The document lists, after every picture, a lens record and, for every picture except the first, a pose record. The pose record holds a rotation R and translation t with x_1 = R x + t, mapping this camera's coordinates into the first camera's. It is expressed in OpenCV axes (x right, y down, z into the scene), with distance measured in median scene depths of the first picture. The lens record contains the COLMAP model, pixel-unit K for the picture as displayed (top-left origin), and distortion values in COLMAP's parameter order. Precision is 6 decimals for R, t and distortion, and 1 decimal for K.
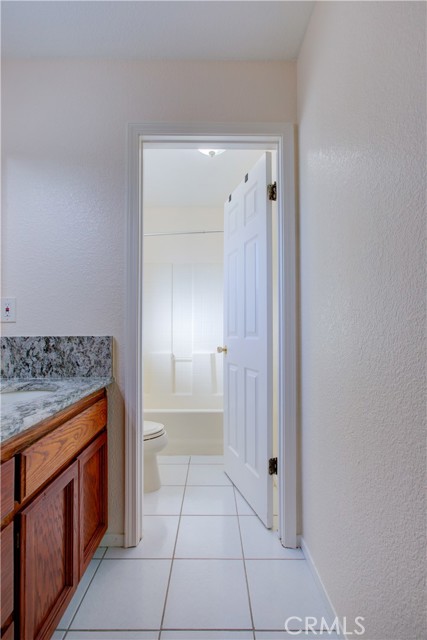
lens RADIAL K [[299.2, 0, 213.6], [0, 299.2, 325.4], [0, 0, 1]] dist [-0.002949, -0.000290]
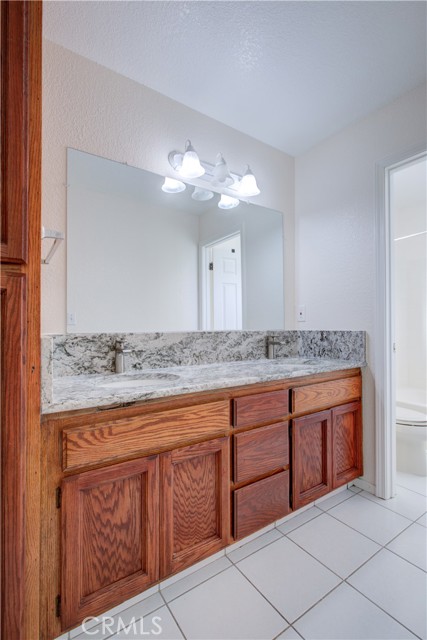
lens RADIAL K [[299.2, 0, 213.6], [0, 299.2, 325.4], [0, 0, 1]] dist [-0.002949, -0.000290]
pose [[0.556705, -0.002811, -0.830706, 0.386272], [0.014564, 0.999874, 0.006377, -0.006612], [0.830583, -0.015648, 0.556675, -0.285615]]
